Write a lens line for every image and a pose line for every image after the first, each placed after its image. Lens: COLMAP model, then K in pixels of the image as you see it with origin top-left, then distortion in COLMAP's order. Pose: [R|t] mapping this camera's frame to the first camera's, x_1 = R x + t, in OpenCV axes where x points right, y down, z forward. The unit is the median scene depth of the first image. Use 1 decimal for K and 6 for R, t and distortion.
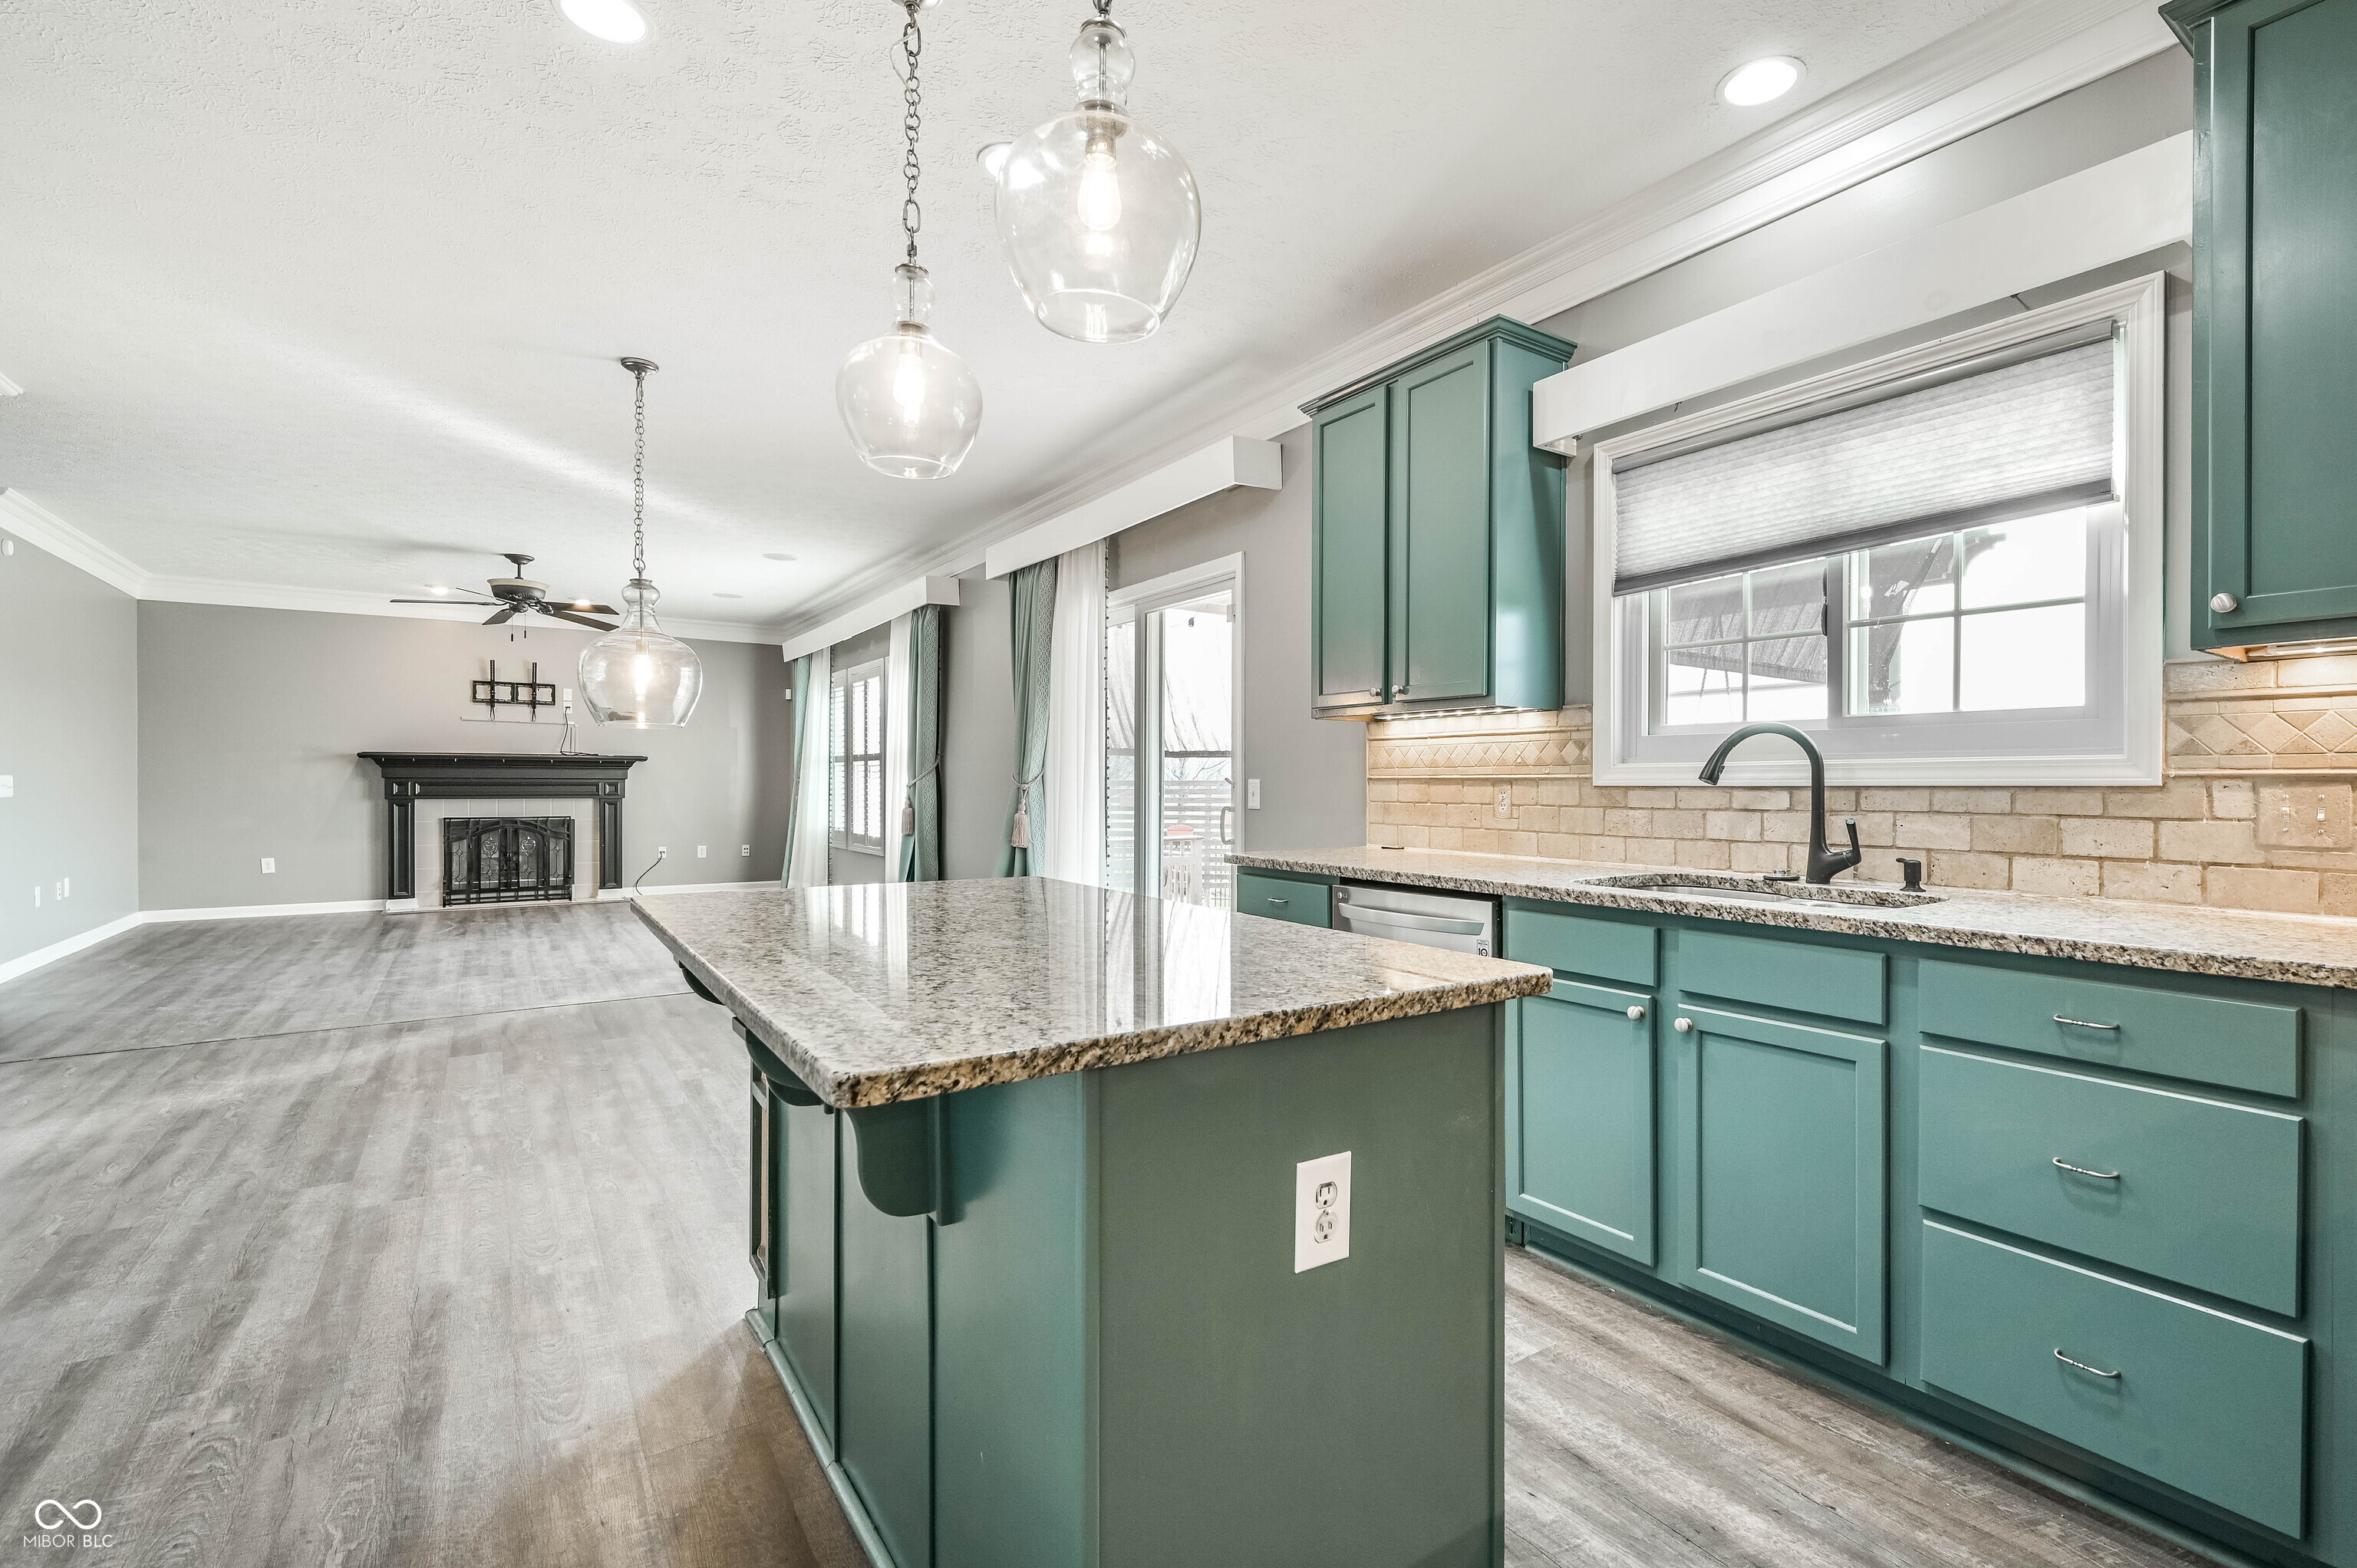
lens RADIAL K [[1051.7, 0, 1258.9], [0, 1051.7, 796.5], [0, 0, 1]] dist [-0.005213, -0.001045]
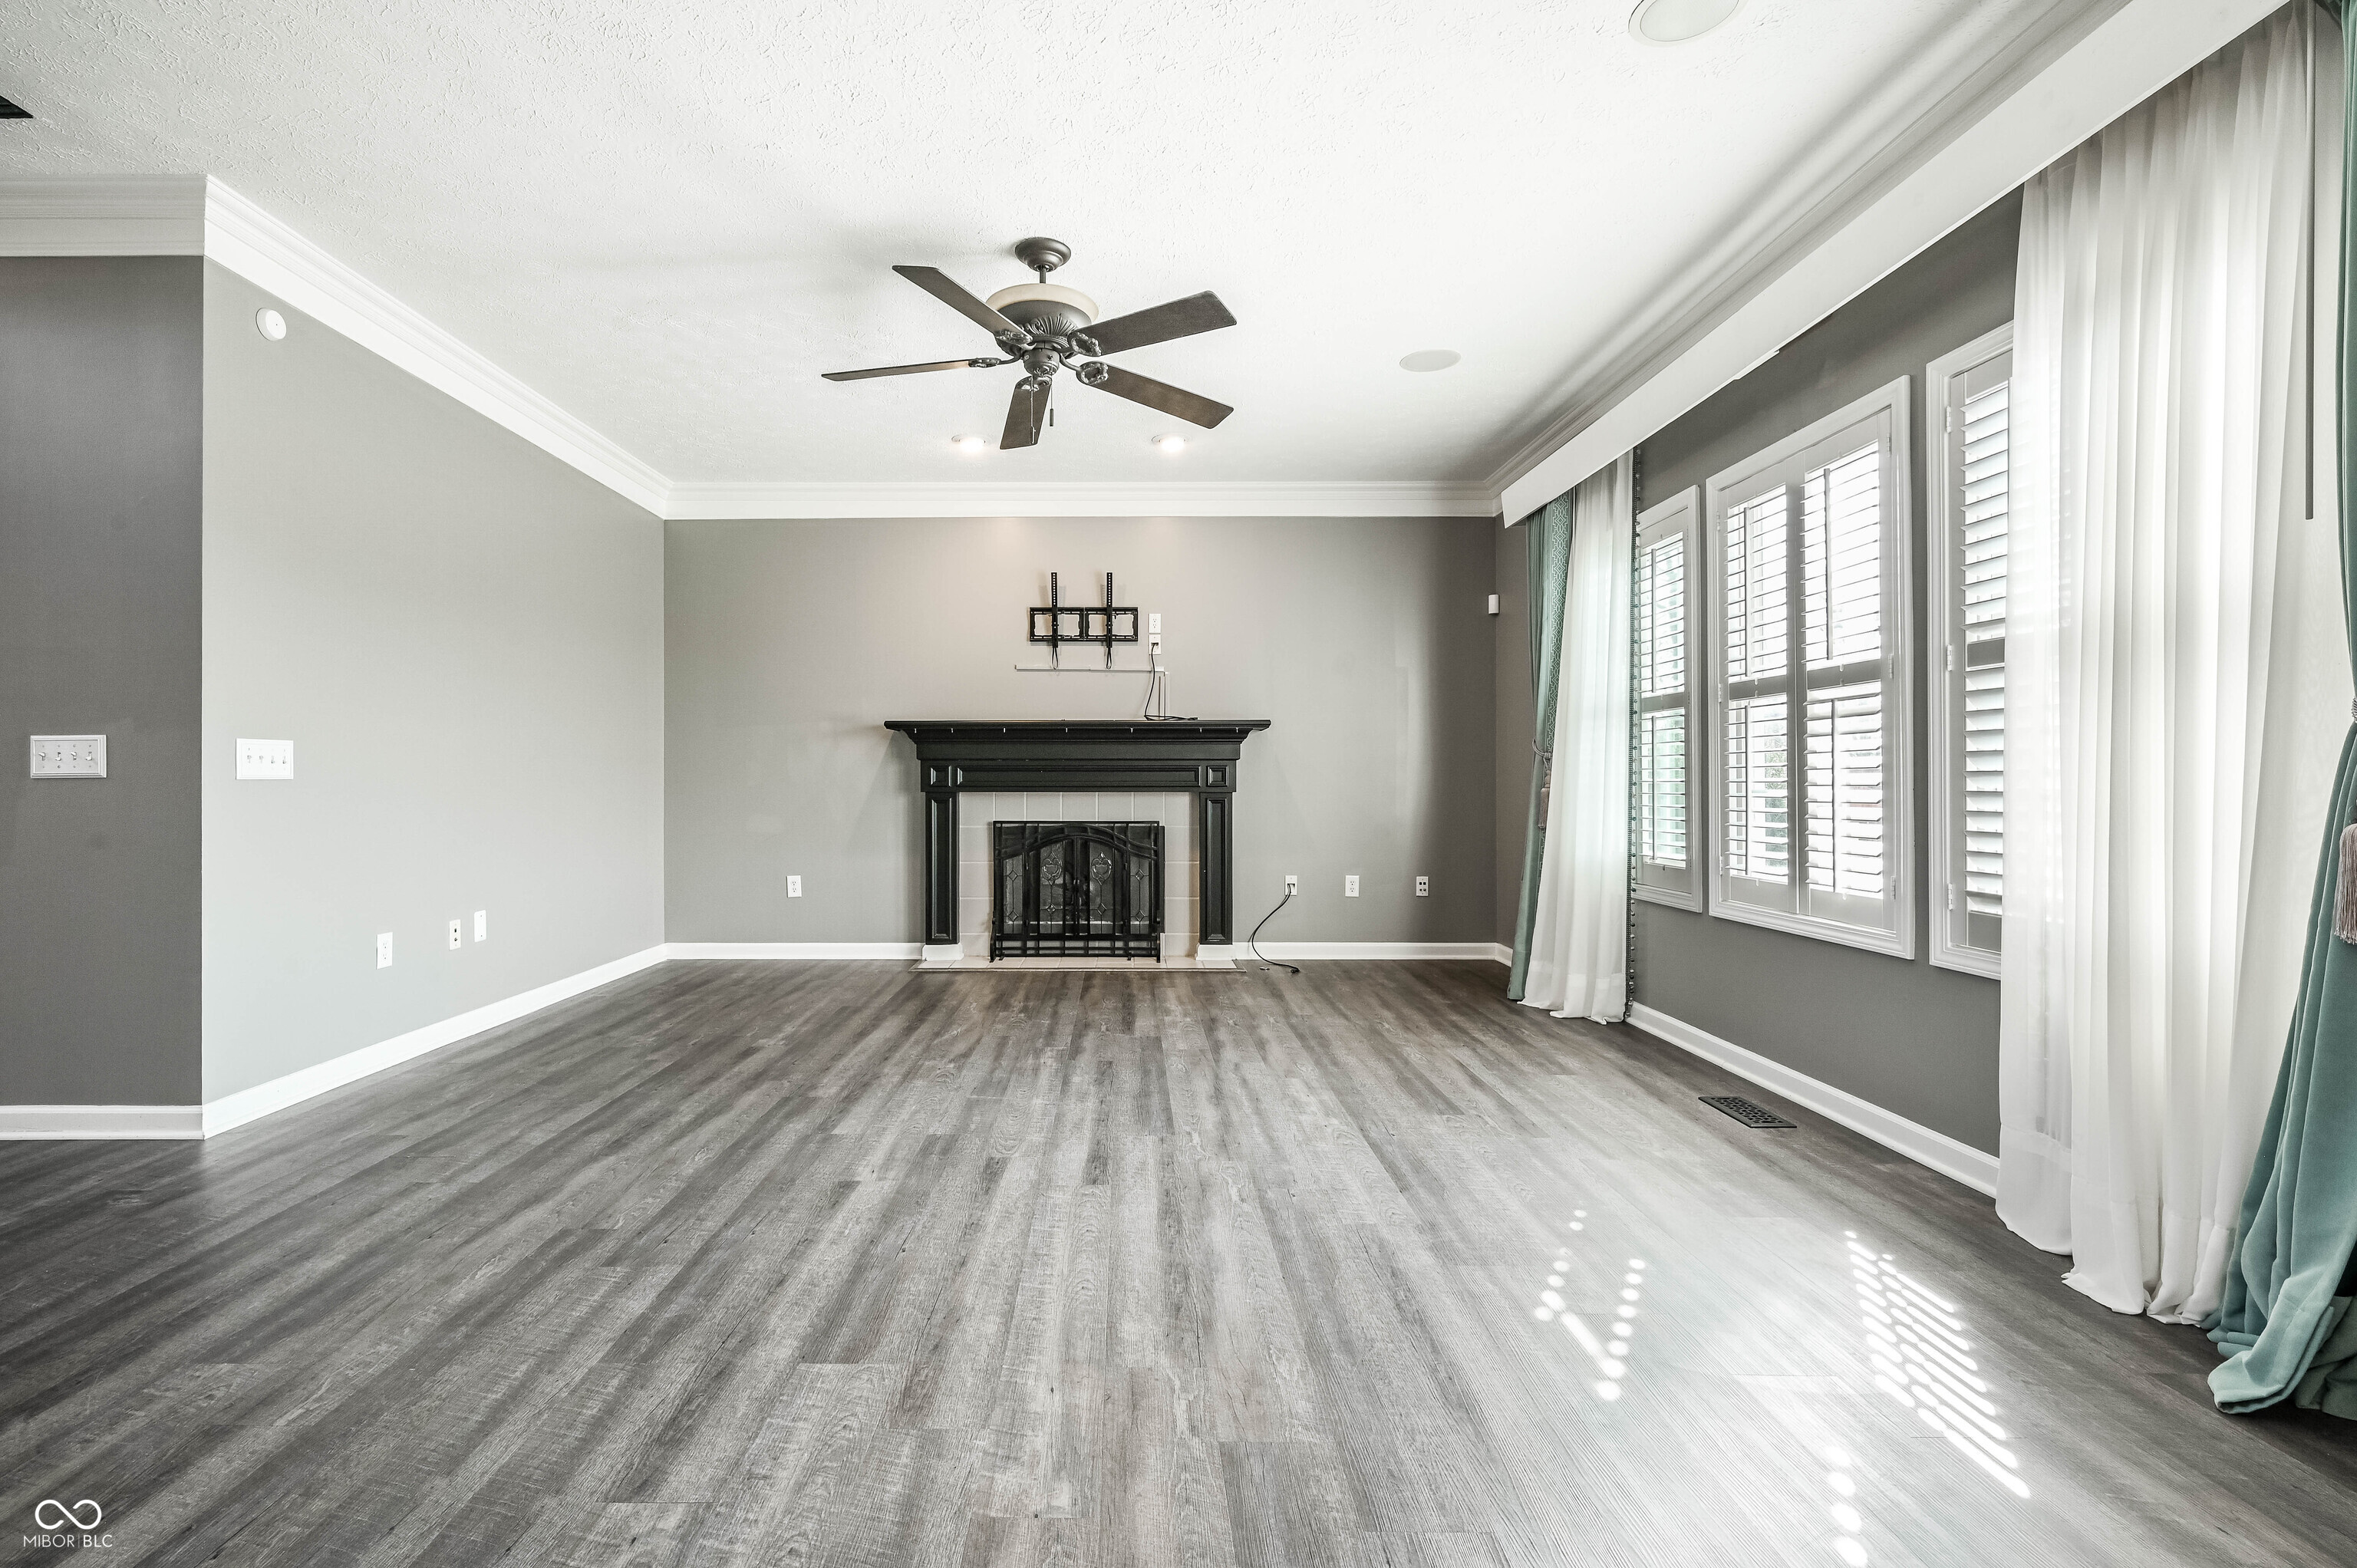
lens RADIAL K [[1060.8, 0, 1106.6], [0, 1060.8, 809.8], [0, 0, 1]] dist [-0.001102, 0.000623]
pose [[0.792144, 0.010246, -0.610249, -0.754579], [-0.004029, 0.999925, 0.011560, 0.011860], [0.610321, -0.006699, 0.792126, 1.225233]]
